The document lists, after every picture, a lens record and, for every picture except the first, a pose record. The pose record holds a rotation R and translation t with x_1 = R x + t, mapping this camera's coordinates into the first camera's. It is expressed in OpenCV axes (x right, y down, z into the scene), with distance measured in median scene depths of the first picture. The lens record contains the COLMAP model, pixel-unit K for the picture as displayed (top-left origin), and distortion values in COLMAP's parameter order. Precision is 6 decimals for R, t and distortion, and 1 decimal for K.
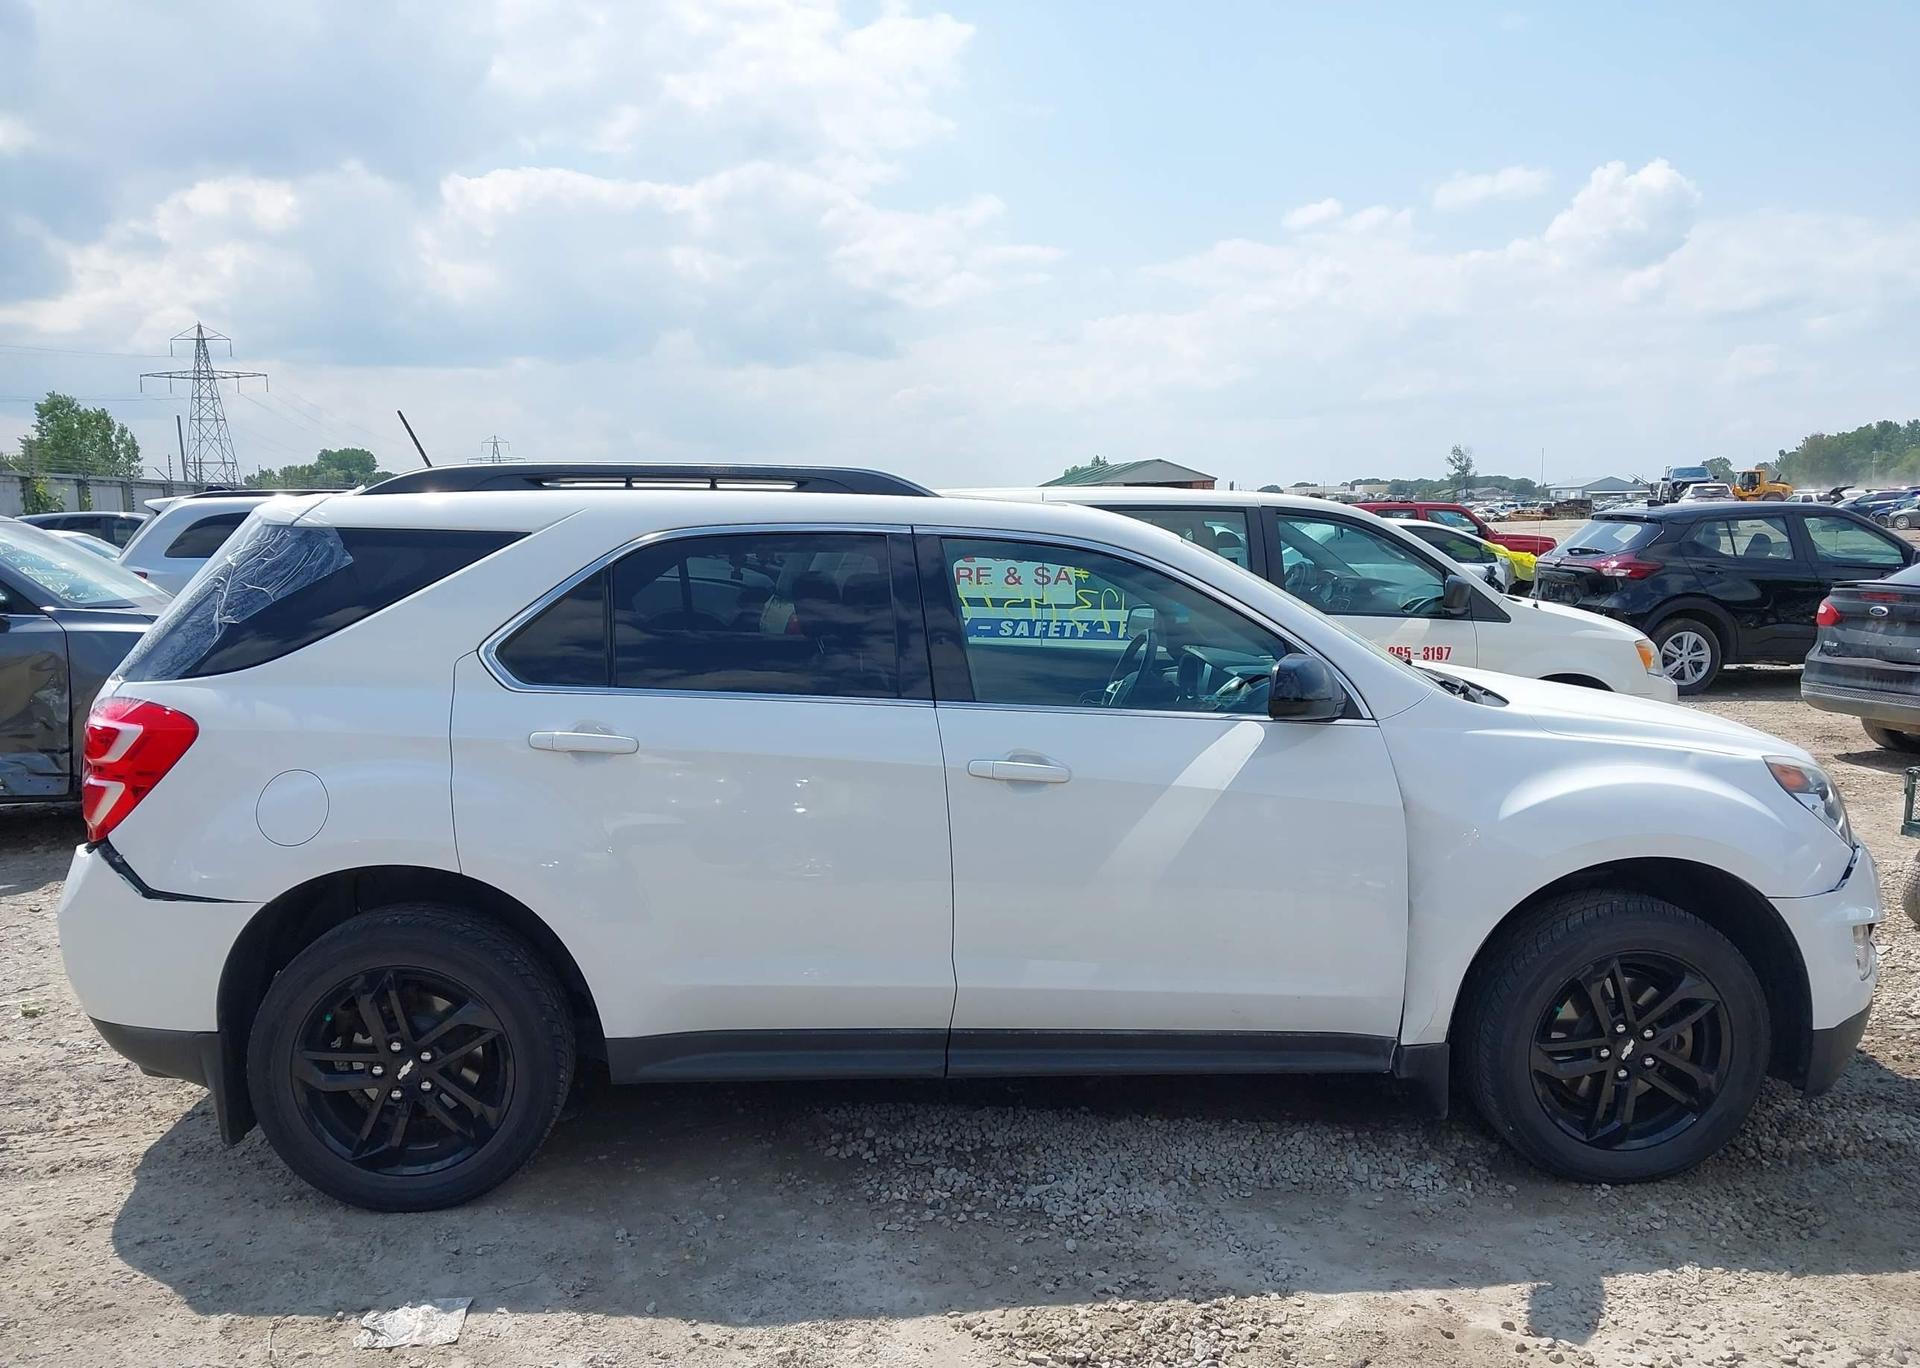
lens RADIAL K [[1535.4, 0, 978.8], [0, 1535.4, 684.6], [0, 0, 1]] dist [0.000986, 0.002341]
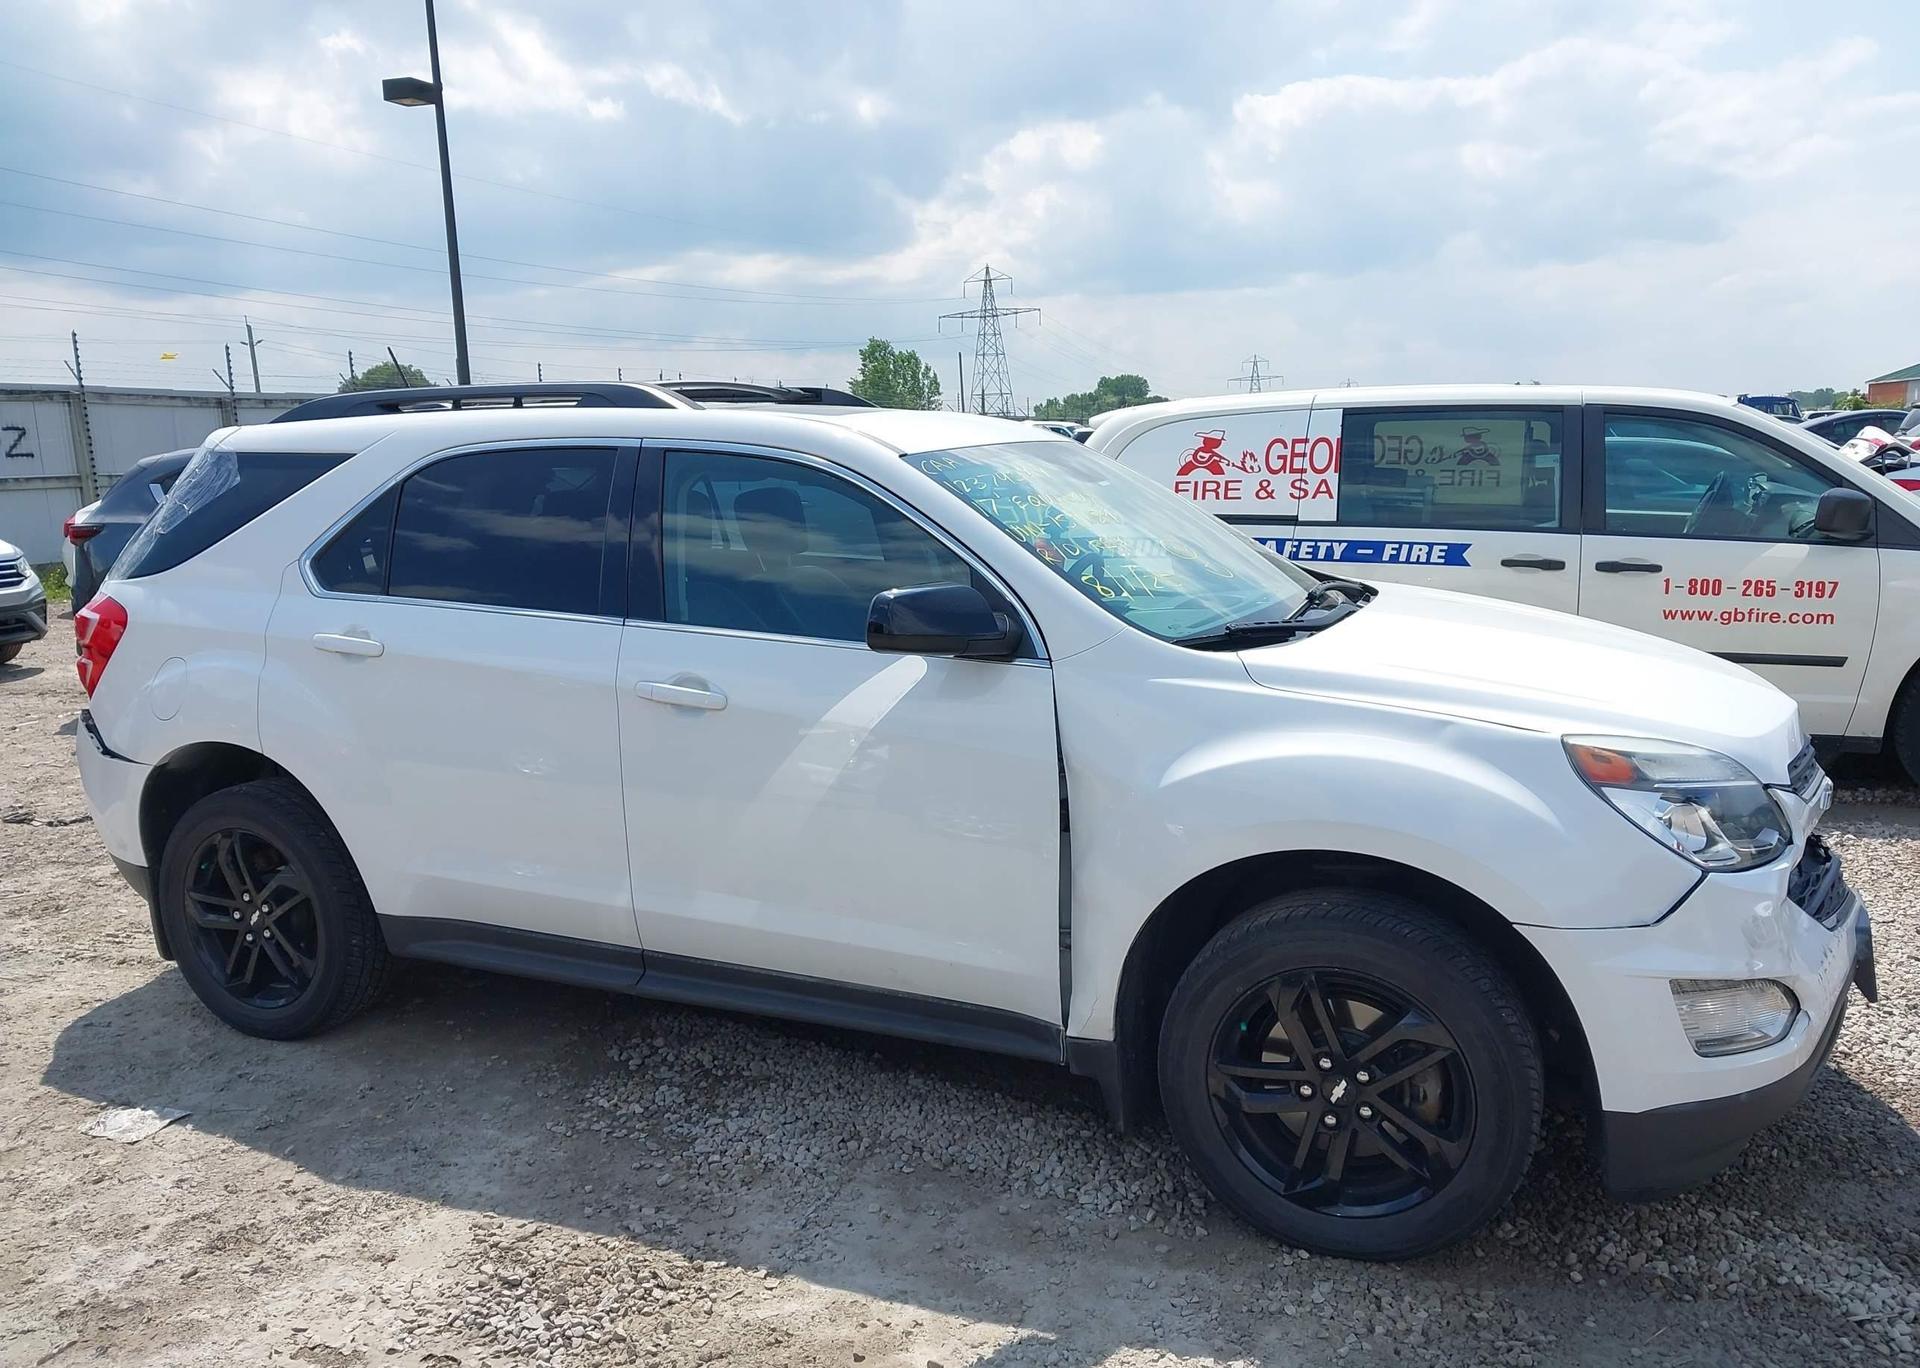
lens RADIAL K [[1525.0, 0, 976.6], [0, 1525.0, 691.4], [0, 0, 1]] dist [0.057286, -0.101592]
pose [[0.879473, 0.057061, -0.472515, 0.635590], [-0.028911, 0.997359, 0.066631, -0.014957], [0.475069, -0.044940, 0.878800, 0.231946]]
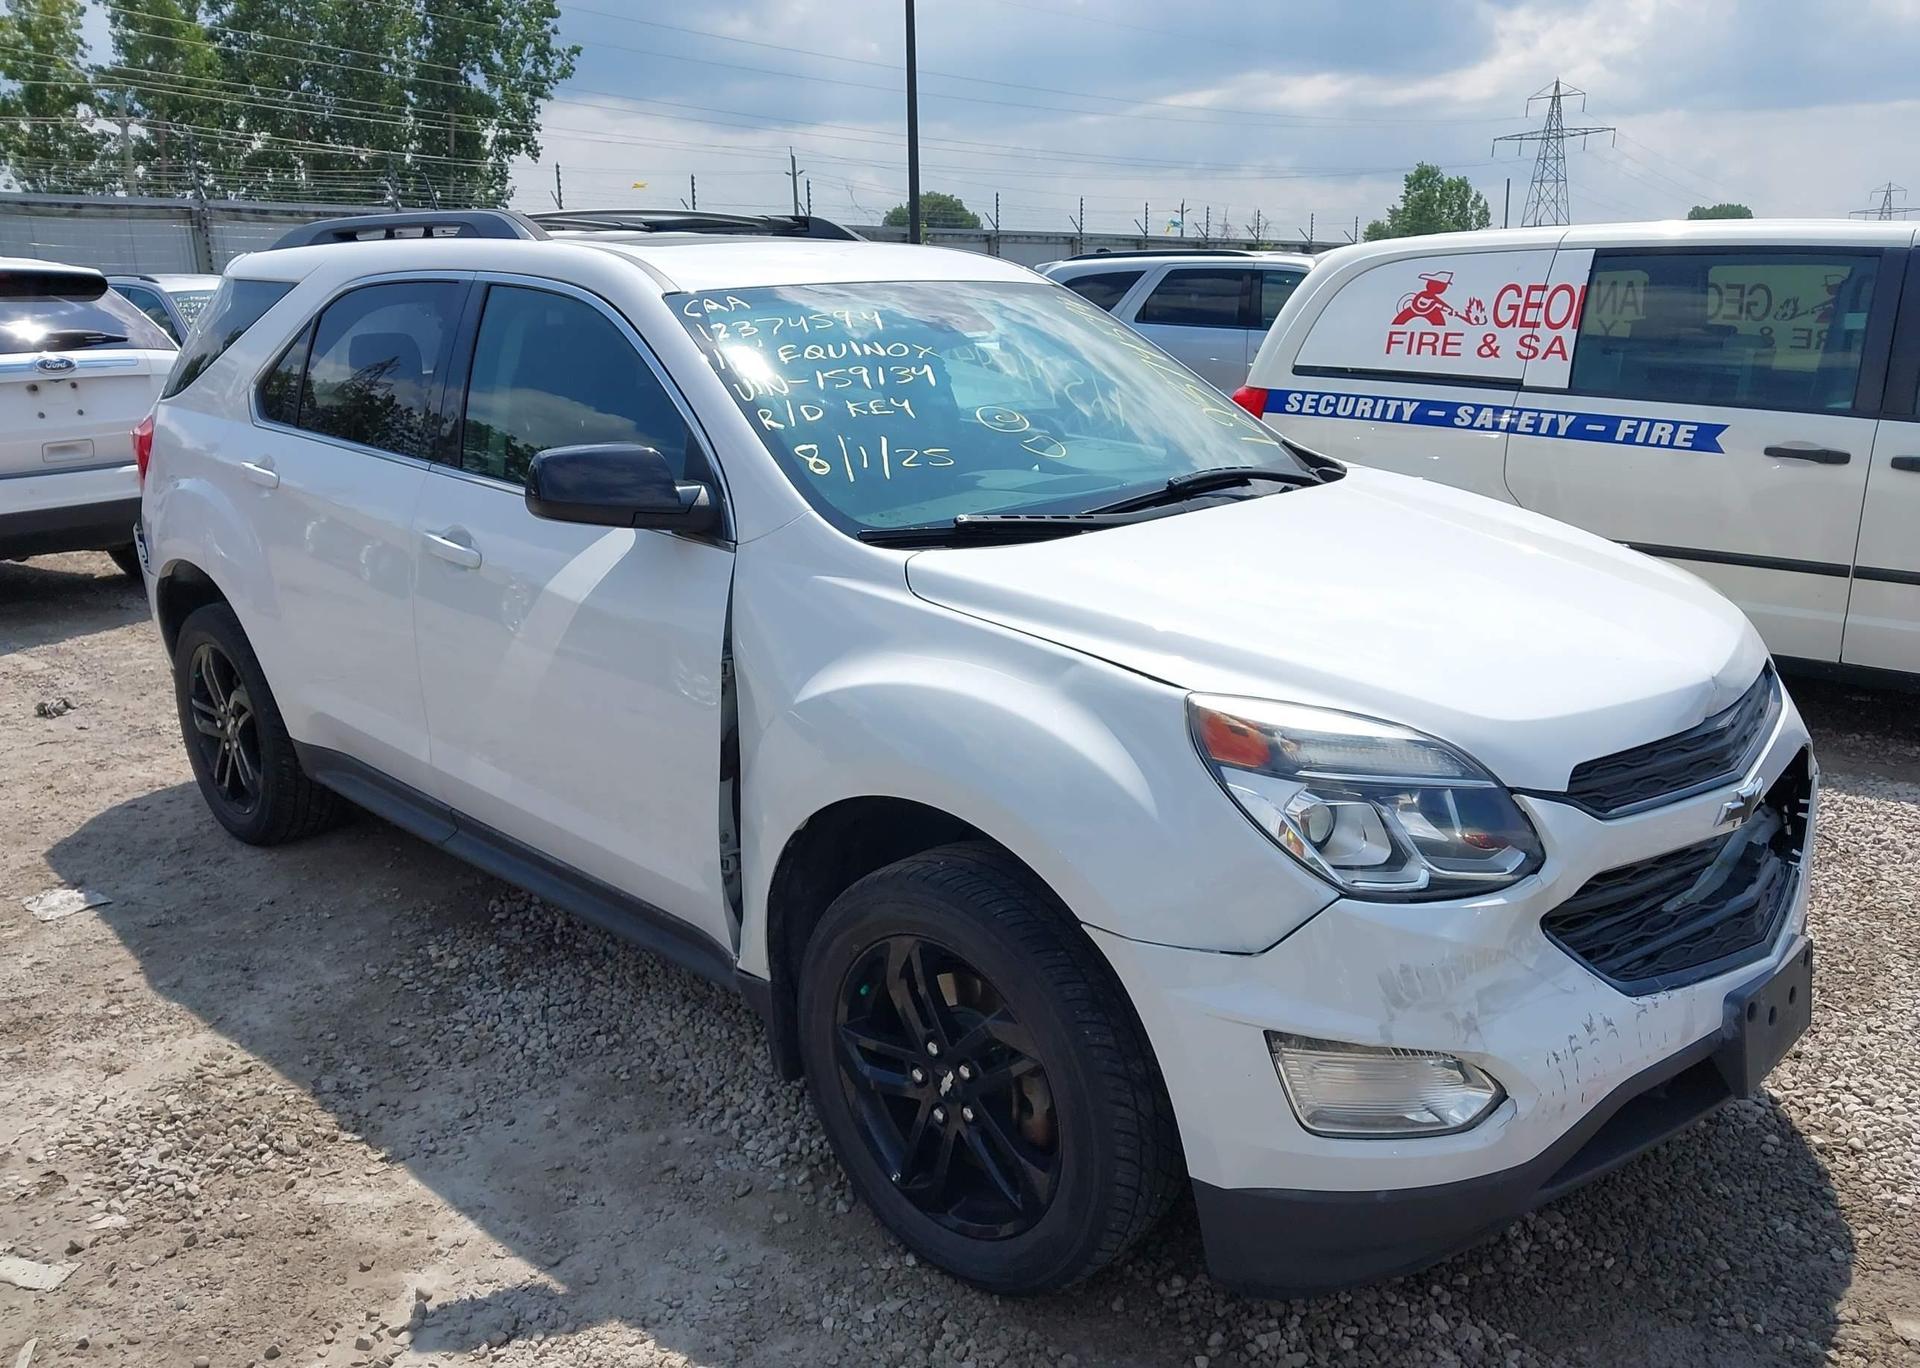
lens RADIAL K [[1541.1, 0, 992.6], [0, 1541.1, 713.4], [0, 0, 1]] dist [-0.011671, 0.001959]
pose [[0.673698, 0.197160, -0.712222, 0.900399], [-0.075915, 0.977120, 0.198681, -0.054038], [0.735098, -0.079782, 0.673251, 0.596634]]
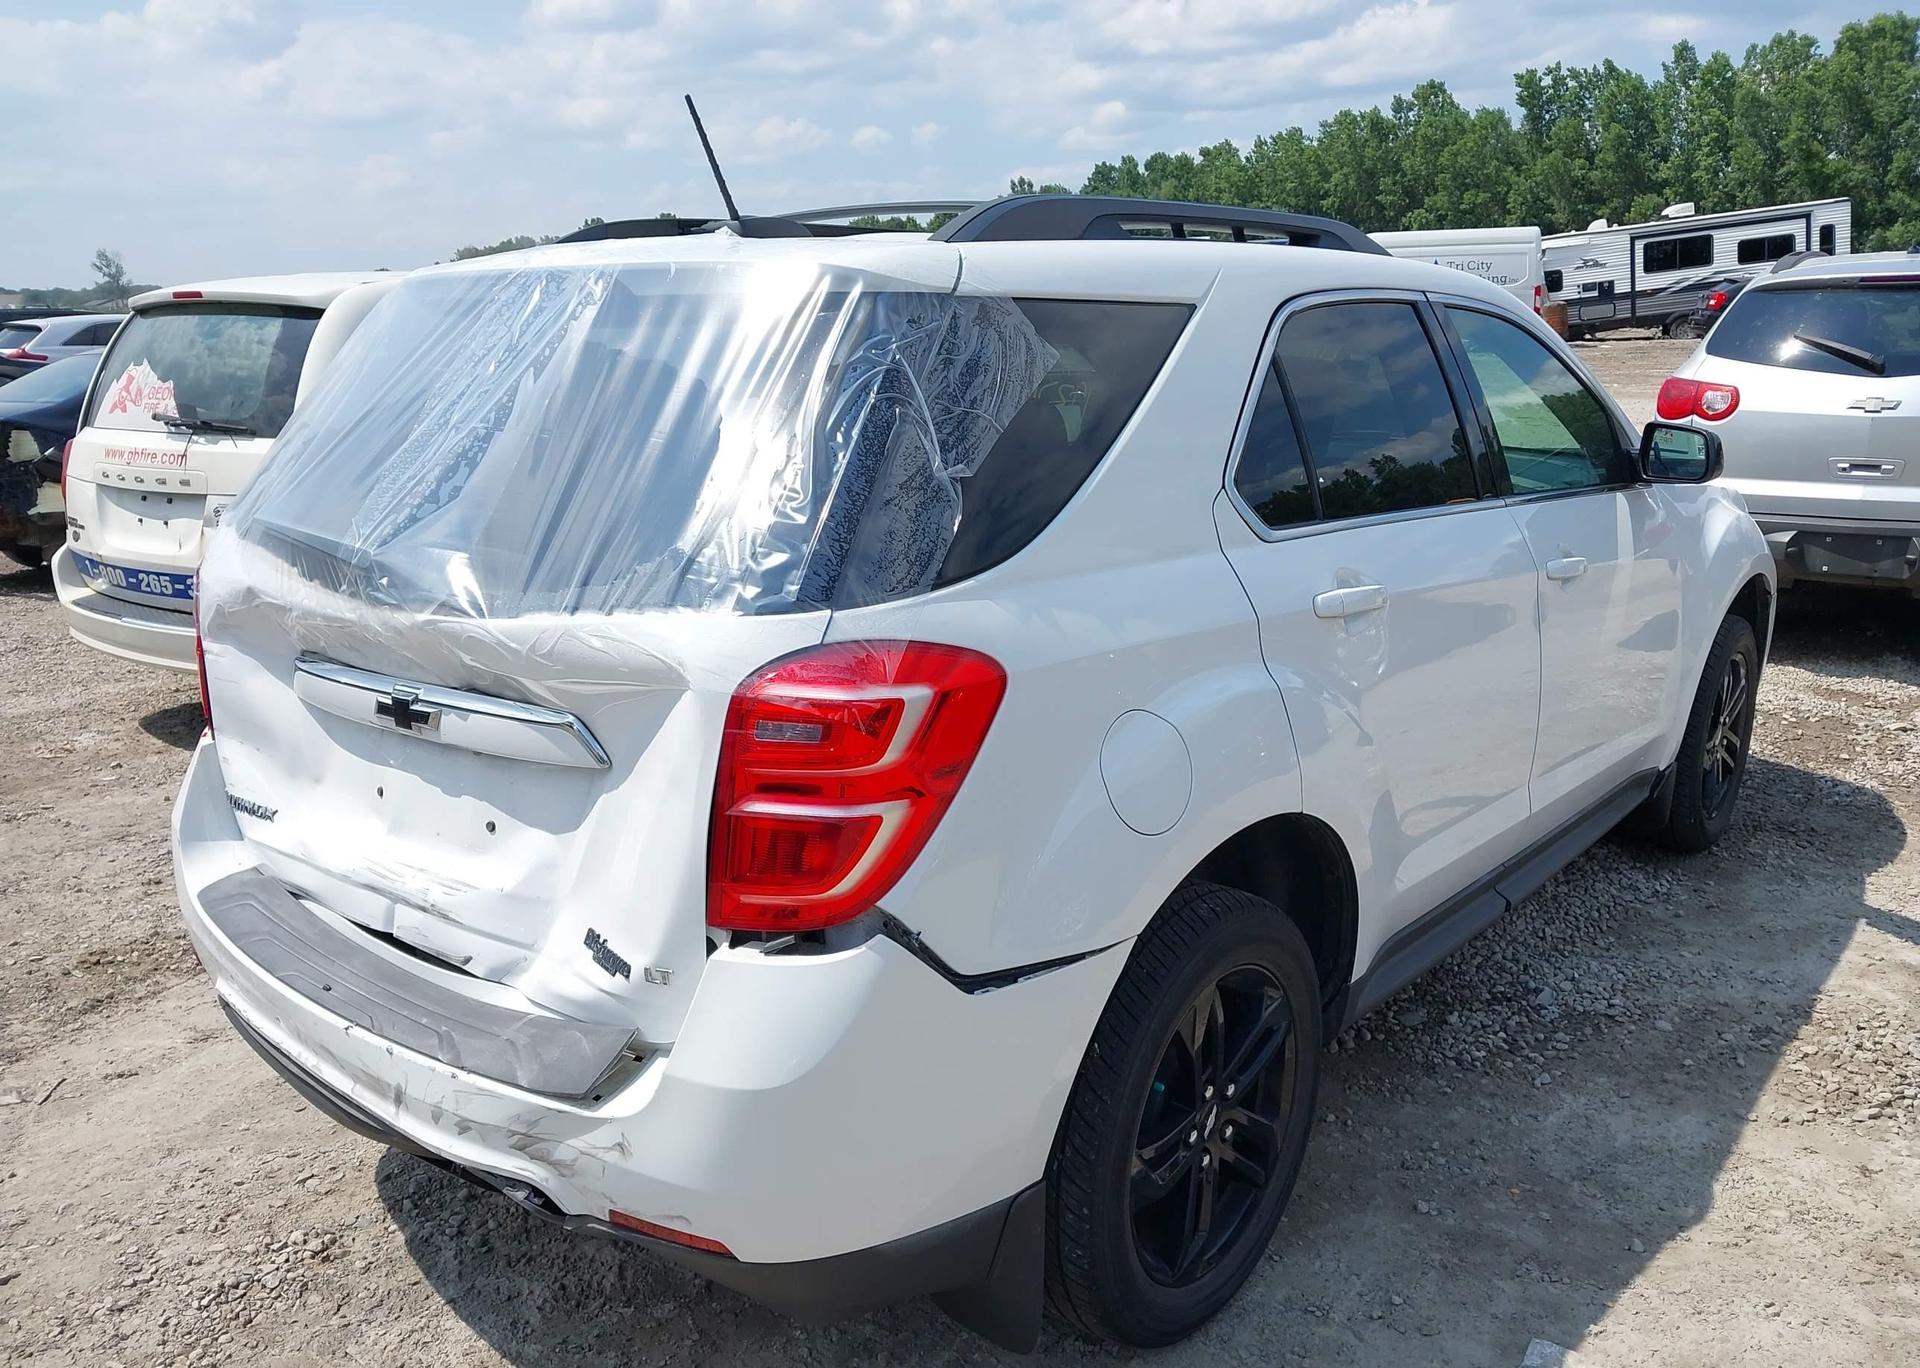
lens RADIAL K [[1535.4, 0, 978.8], [0, 1535.4, 684.6], [0, 0, 1]] dist [0.000986, 0.002341]
pose [[0.685380, -0.176554, 0.706458, -0.858061], [0.091928, 0.983379, 0.156575, -0.050330], [-0.722360, -0.042370, 0.690218, 0.599417]]
